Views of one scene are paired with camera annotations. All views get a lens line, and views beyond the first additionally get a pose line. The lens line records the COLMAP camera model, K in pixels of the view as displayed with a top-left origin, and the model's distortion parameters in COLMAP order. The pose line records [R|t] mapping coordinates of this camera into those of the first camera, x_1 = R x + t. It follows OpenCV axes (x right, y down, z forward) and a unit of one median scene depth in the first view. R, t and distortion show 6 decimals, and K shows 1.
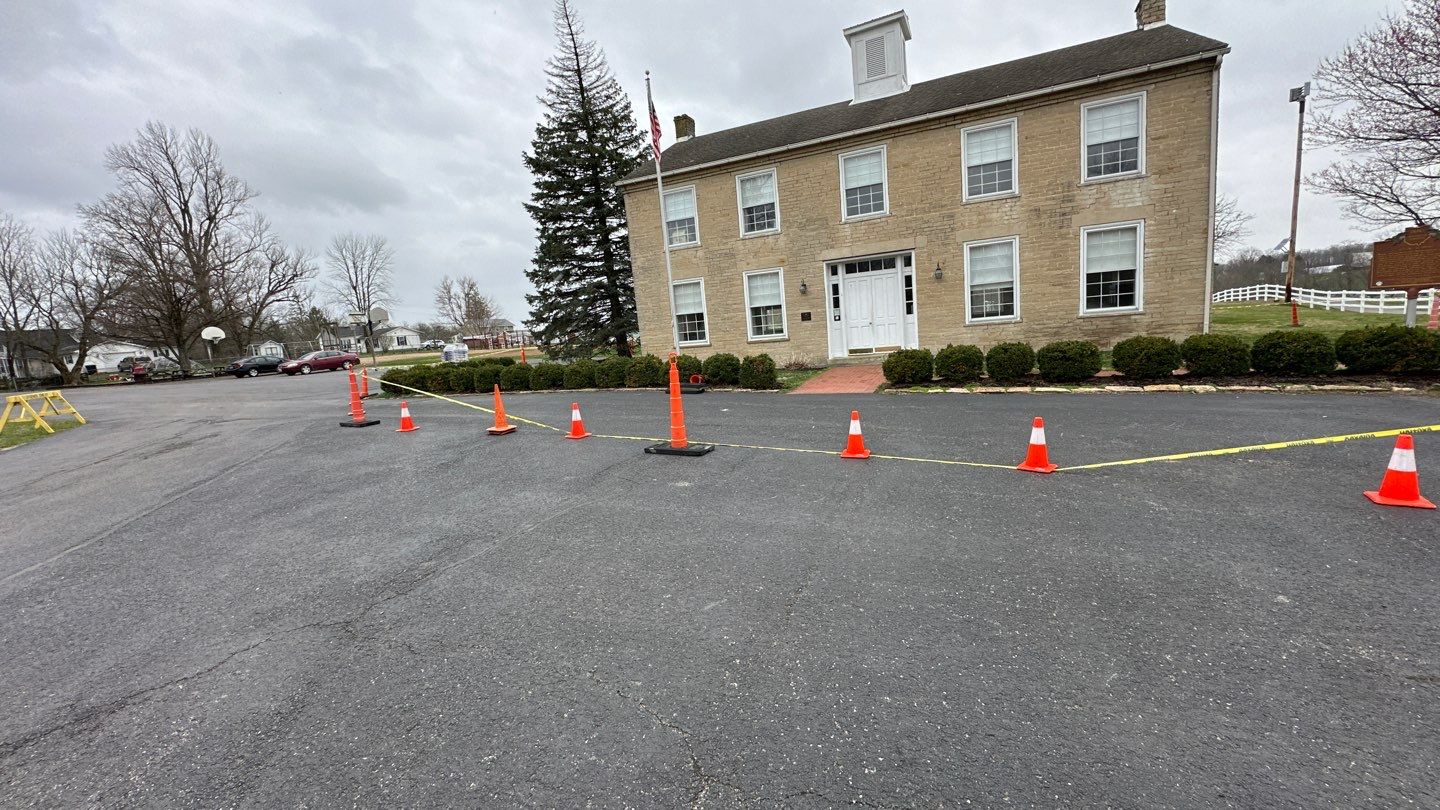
lens RADIAL K [[573.8, 0, 720.0], [0, 573.8, 405.0], [0, 0, 1]] dist [-0.000974, 0.000041]
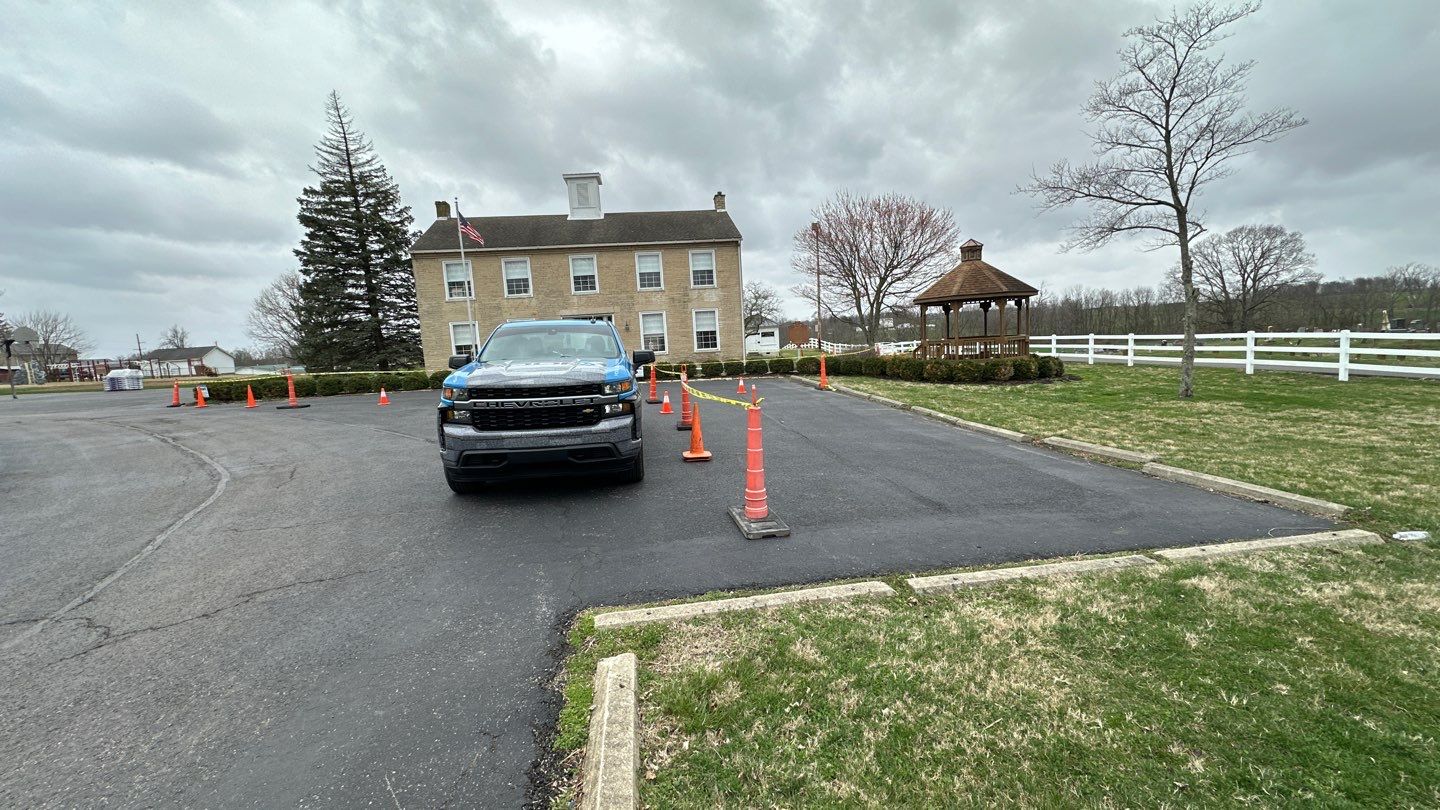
lens RADIAL K [[573.8, 0, 720.0], [0, 573.8, 405.0], [0, 0, 1]] dist [-0.000974, 0.000041]
pose [[0.853274, -0.023320, 0.520940, -0.306521], [0.056310, 0.997278, -0.047591, 0.114417], [-0.518413, 0.069942, 0.852265, -0.656538]]
